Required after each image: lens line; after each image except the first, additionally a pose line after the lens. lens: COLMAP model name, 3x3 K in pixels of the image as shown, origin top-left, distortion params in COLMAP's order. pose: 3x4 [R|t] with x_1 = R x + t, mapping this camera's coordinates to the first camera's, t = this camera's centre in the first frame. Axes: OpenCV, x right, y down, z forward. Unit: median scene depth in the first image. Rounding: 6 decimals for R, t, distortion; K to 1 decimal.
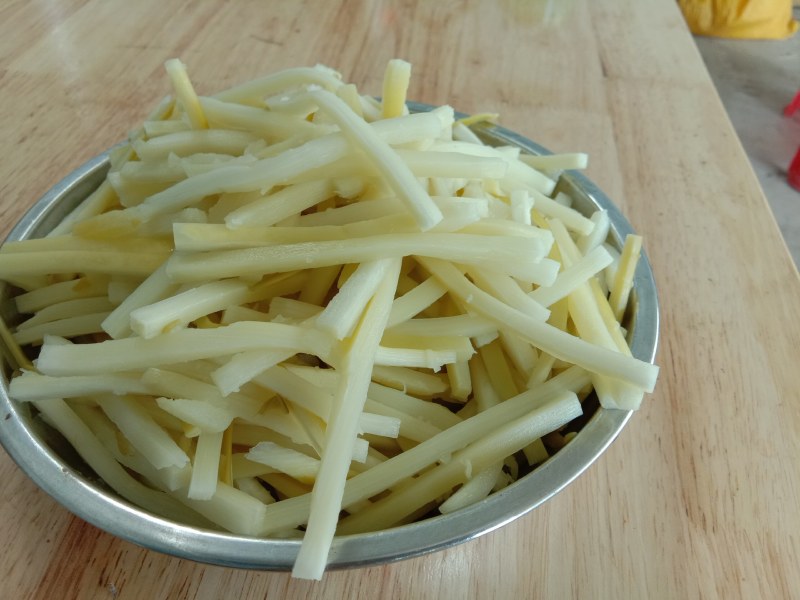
lens RADIAL K [[688.2, 0, 400.0], [0, 688.2, 300.0], [0, 0, 1]] dist [0.138598, -0.264403]
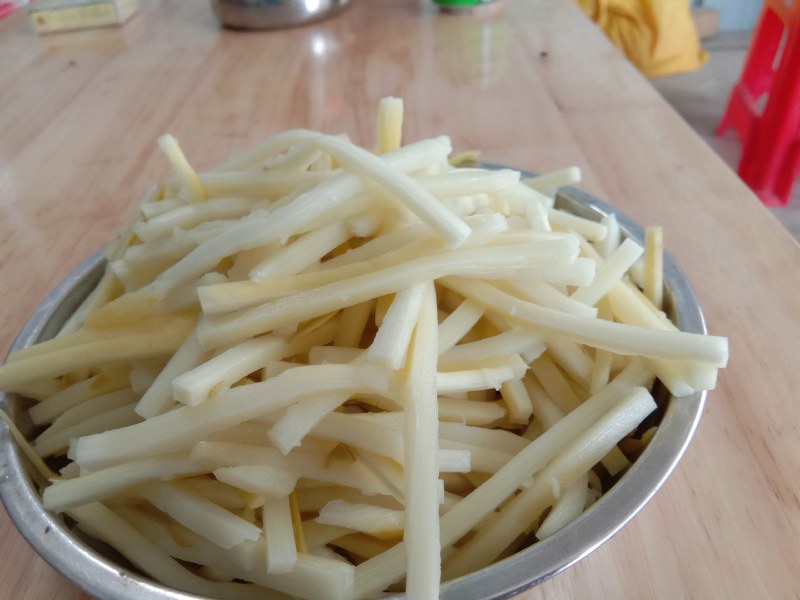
lens RADIAL K [[688.2, 0, 400.0], [0, 688.2, 300.0], [0, 0, 1]] dist [0.138598, -0.264403]
pose [[0.981100, -0.185048, 0.056563, -0.103091], [0.190837, 0.973664, -0.124736, 0.072067], [-0.031991, 0.133173, 0.990576, 0.052104]]
